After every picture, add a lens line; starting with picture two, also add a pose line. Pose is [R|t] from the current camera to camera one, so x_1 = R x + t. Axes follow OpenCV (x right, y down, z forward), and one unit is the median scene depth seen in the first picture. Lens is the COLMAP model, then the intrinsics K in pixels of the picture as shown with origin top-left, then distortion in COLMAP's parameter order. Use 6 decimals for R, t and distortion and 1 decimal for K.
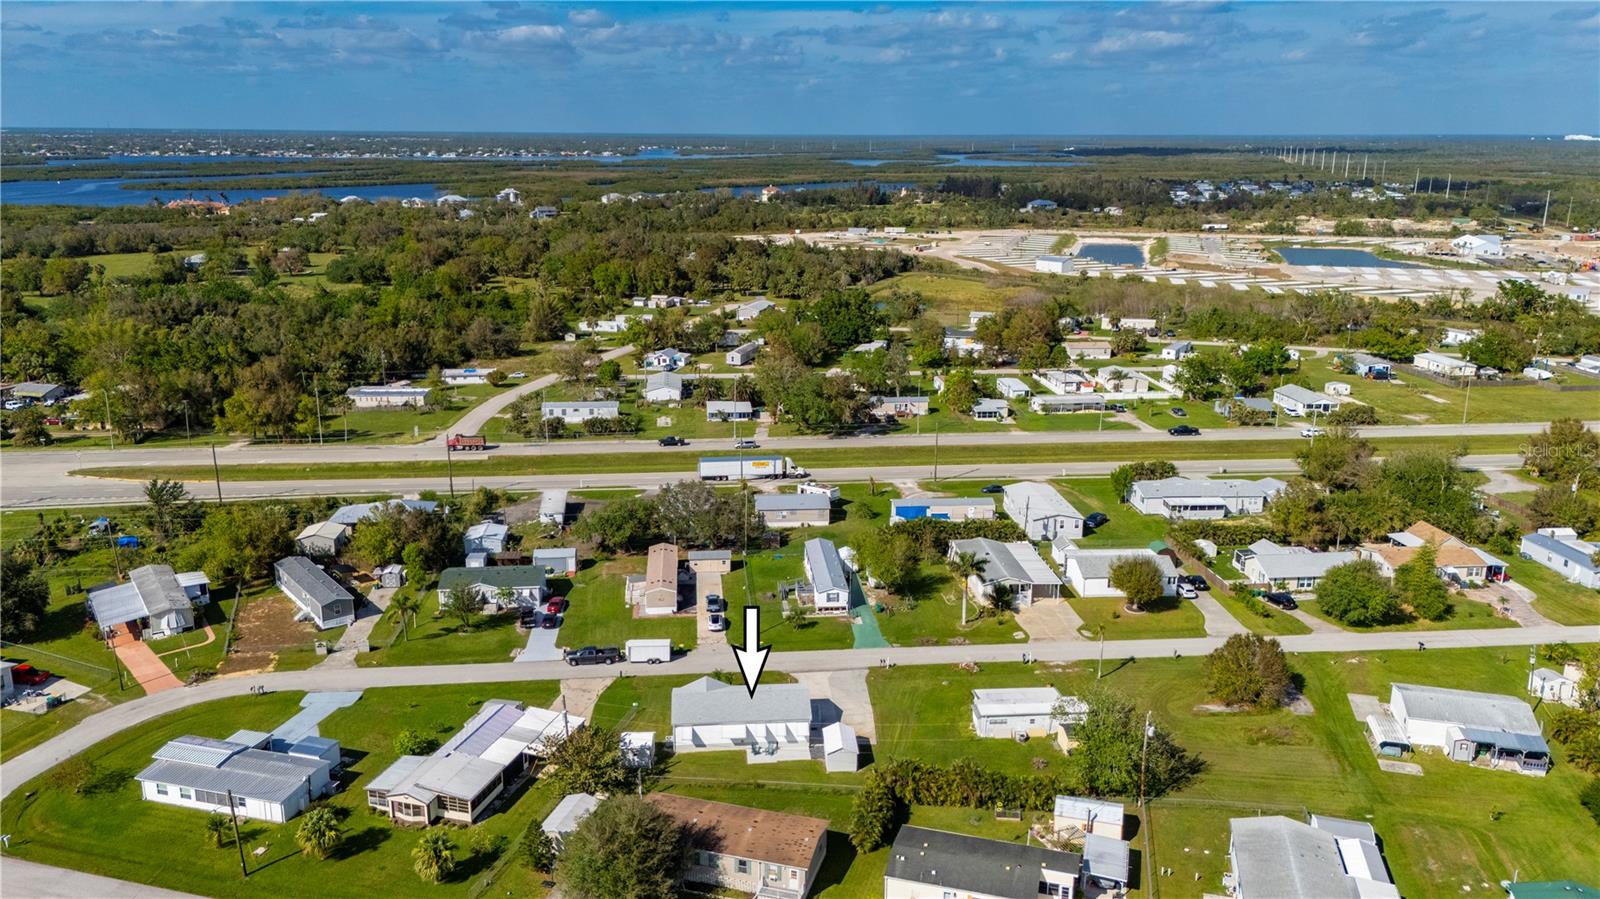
lens RADIAL K [[1225.4, 0, 783.3], [0, 1225.4, 447.7], [0, 0, 1]] dist [0.109180, -0.146030]
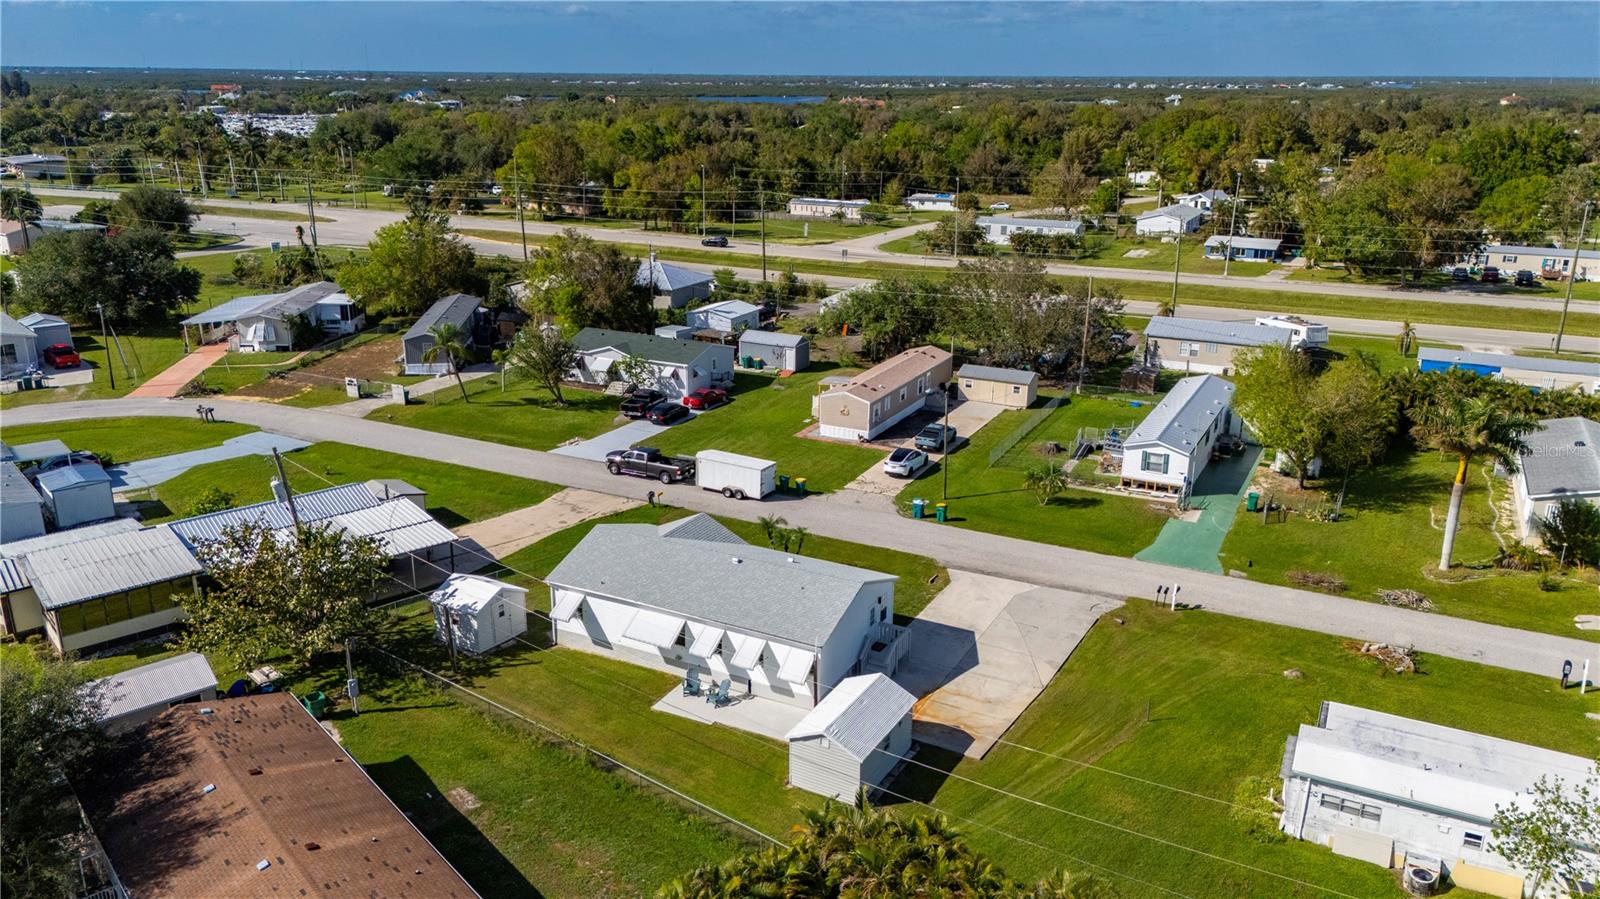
lens RADIAL K [[1165.8, 0, 800.0], [0, 1165.8, 449.5], [0, 0, 1]] dist [0.056362, -0.041852]
pose [[0.842010, 0.162195, -0.514502, 0.097372], [-0.143070, 0.986719, 0.076919, 0.062091], [0.520145, 0.008844, 0.854032, 0.324682]]
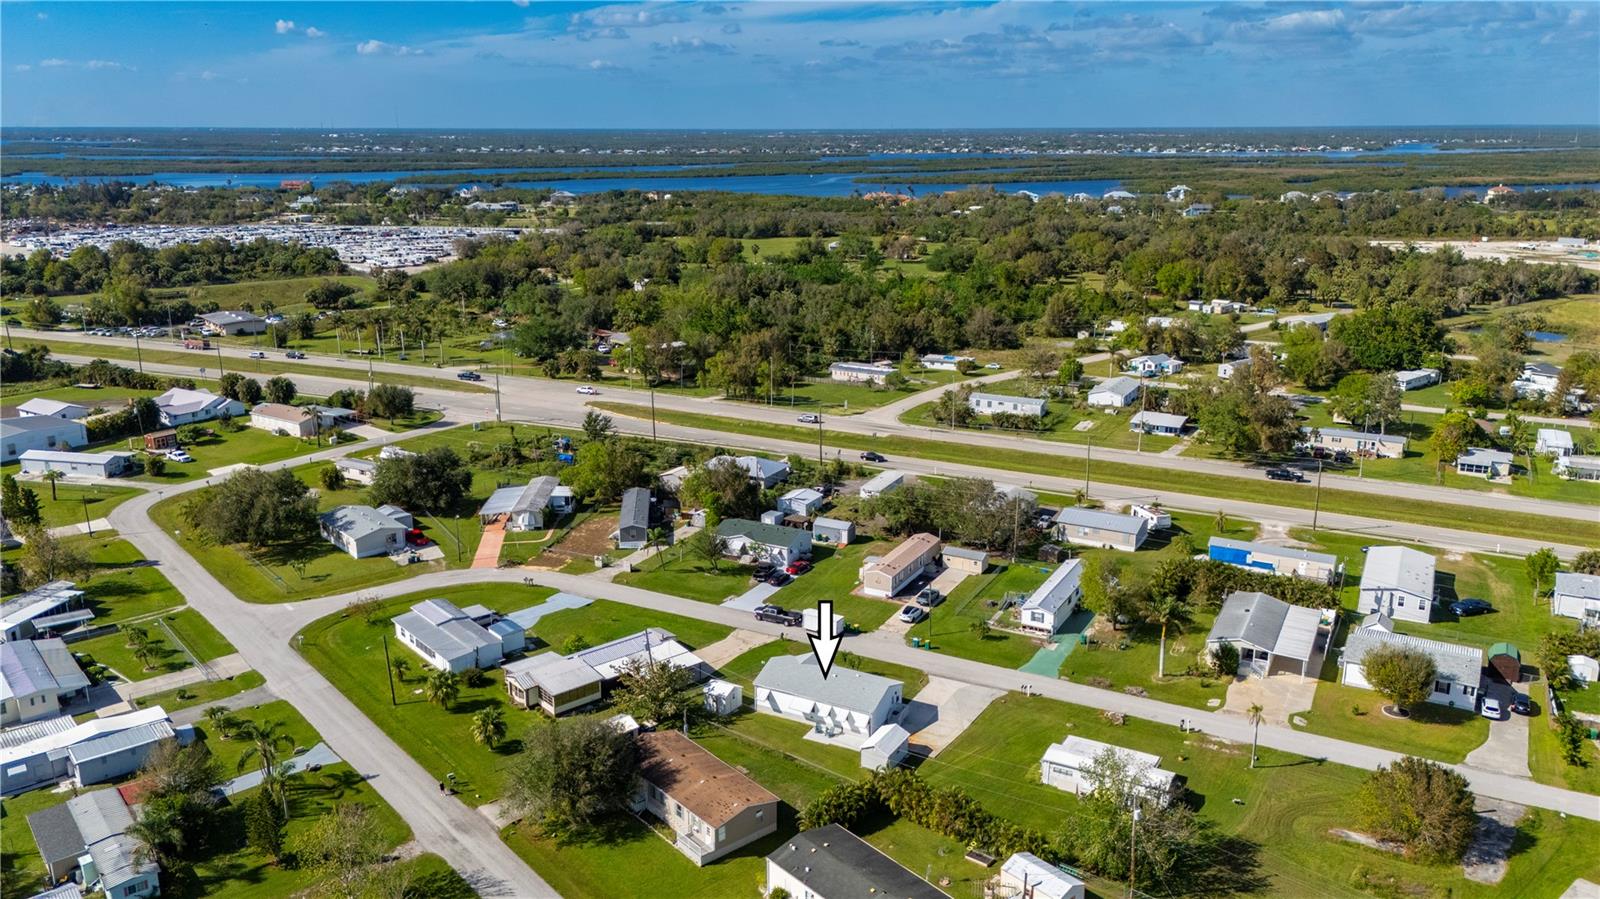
lens RADIAL K [[1225.4, 0, 783.3], [0, 1225.4, 447.7], [0, 0, 1]] dist [0.109180, -0.146030]
pose [[0.825633, 0.137973, -0.547078, 0.233593], [-0.136139, 0.989706, 0.044146, -0.014188], [0.547537, 0.038030, 0.835917, 0.053480]]
